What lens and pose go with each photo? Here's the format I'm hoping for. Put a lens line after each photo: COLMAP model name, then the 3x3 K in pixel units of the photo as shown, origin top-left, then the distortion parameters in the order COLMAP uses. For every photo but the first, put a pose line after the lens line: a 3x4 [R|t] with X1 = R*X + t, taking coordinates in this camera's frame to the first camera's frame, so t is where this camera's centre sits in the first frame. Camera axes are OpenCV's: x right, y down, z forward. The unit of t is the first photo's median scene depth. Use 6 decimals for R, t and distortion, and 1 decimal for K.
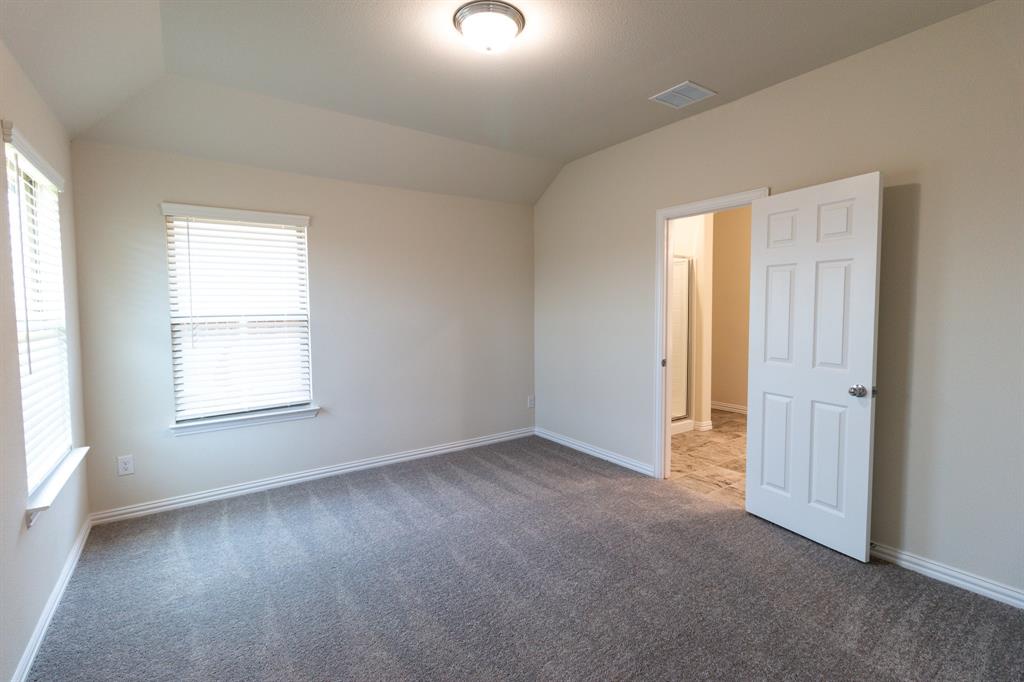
lens RADIAL K [[468.1, 0, 515.7], [0, 468.1, 331.4], [0, 0, 1]] dist [0.002104, 0.000092]
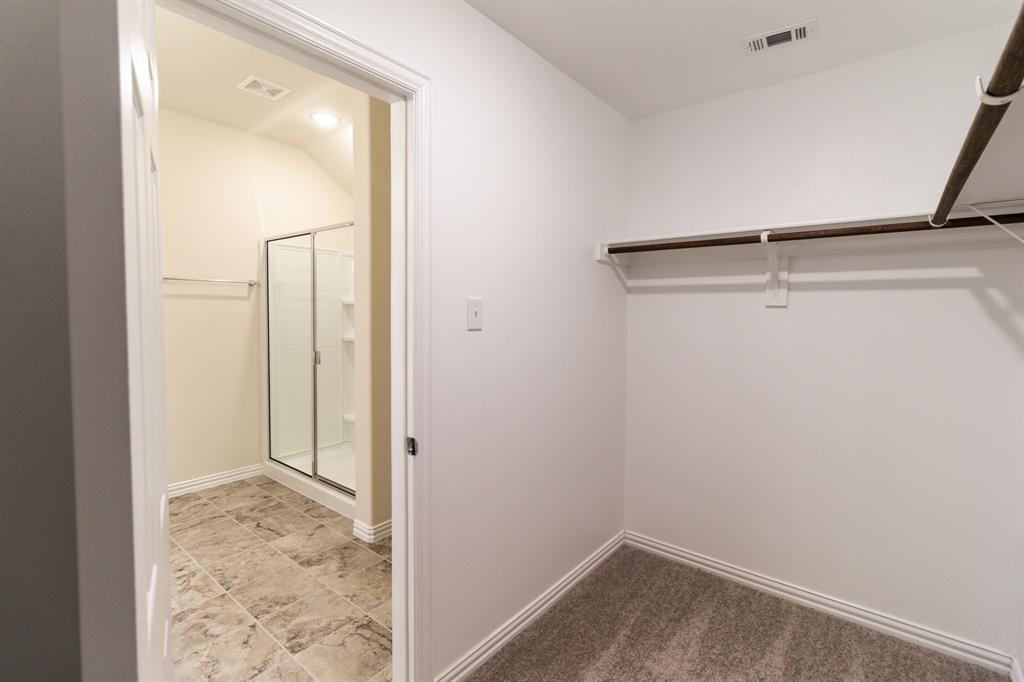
lens RADIAL K [[468.1, 0, 515.7], [0, 468.1, 331.4], [0, 0, 1]] dist [0.002104, 0.000092]
pose [[0.280960, 0.050435, -0.958393, 1.312987], [-0.061791, 0.997497, 0.034378, -0.074250], [0.957728, 0.049562, 0.283373, 1.375275]]
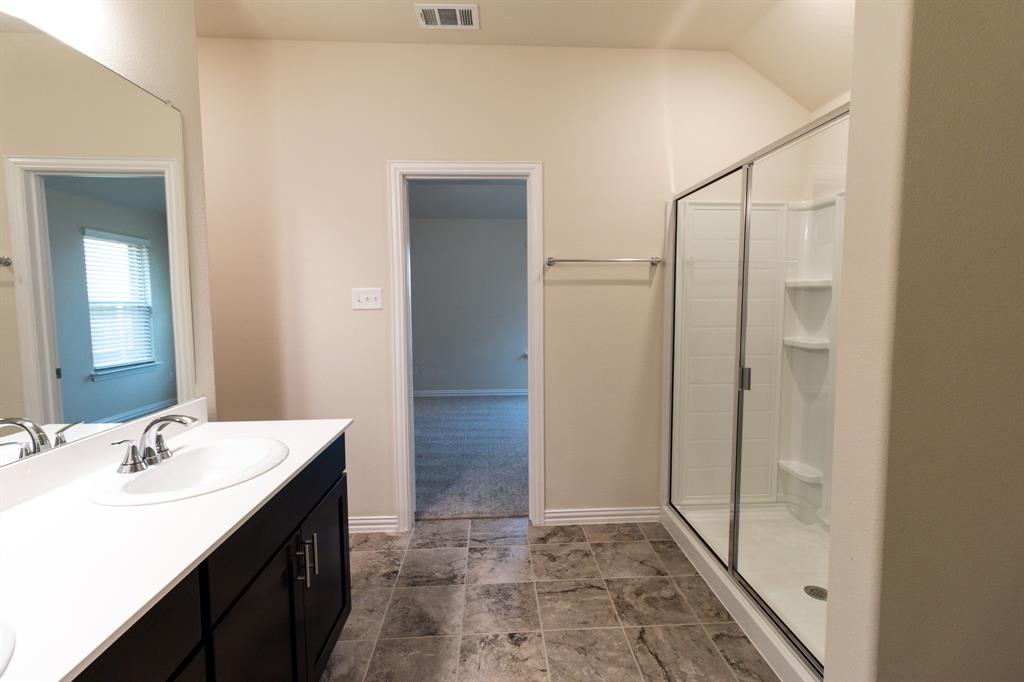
lens RADIAL K [[468.1, 0, 515.7], [0, 468.1, 331.4], [0, 0, 1]] dist [0.002104, 0.000092]
pose [[-0.525479, 0.072361, -0.847724, 0.937557], [-0.038877, 0.993294, 0.108885, -0.070940], [0.849918, 0.090174, -0.519142, 1.318443]]
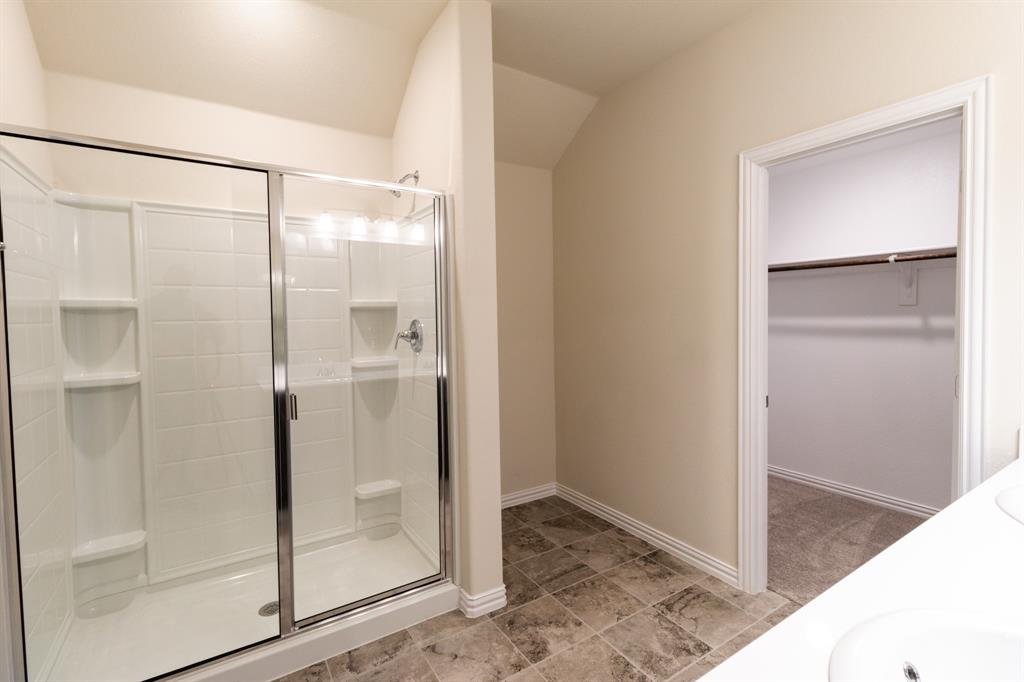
lens RADIAL K [[468.1, 0, 515.7], [0, 468.1, 331.4], [0, 0, 1]] dist [0.002104, 0.000092]
pose [[0.999188, -0.010791, -0.038808, 0.617154], [0.010160, 0.999813, -0.016424, -0.038378], [0.038978, 0.016016, 0.999112, 0.802487]]
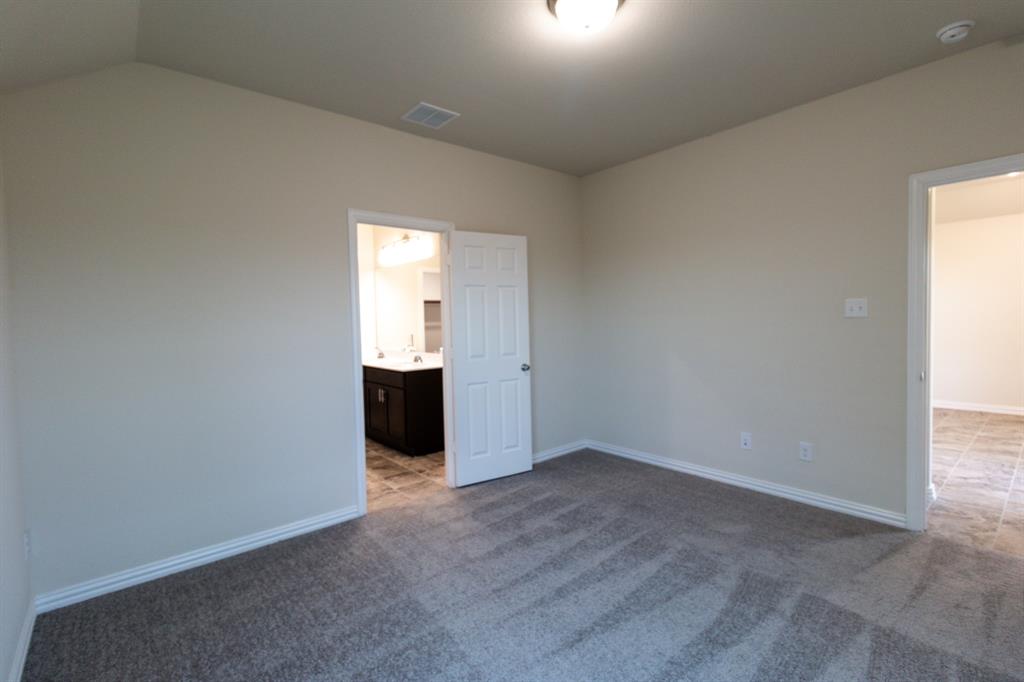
lens RADIAL K [[468.1, 0, 515.7], [0, 468.1, 331.4], [0, 0, 1]] dist [0.002104, 0.000092]
pose [[-0.100664, -0.026841, 0.994558, -0.571014], [0.074591, 0.996619, 0.034446, -0.036156], [-0.992120, 0.077653, -0.098321, 0.758938]]
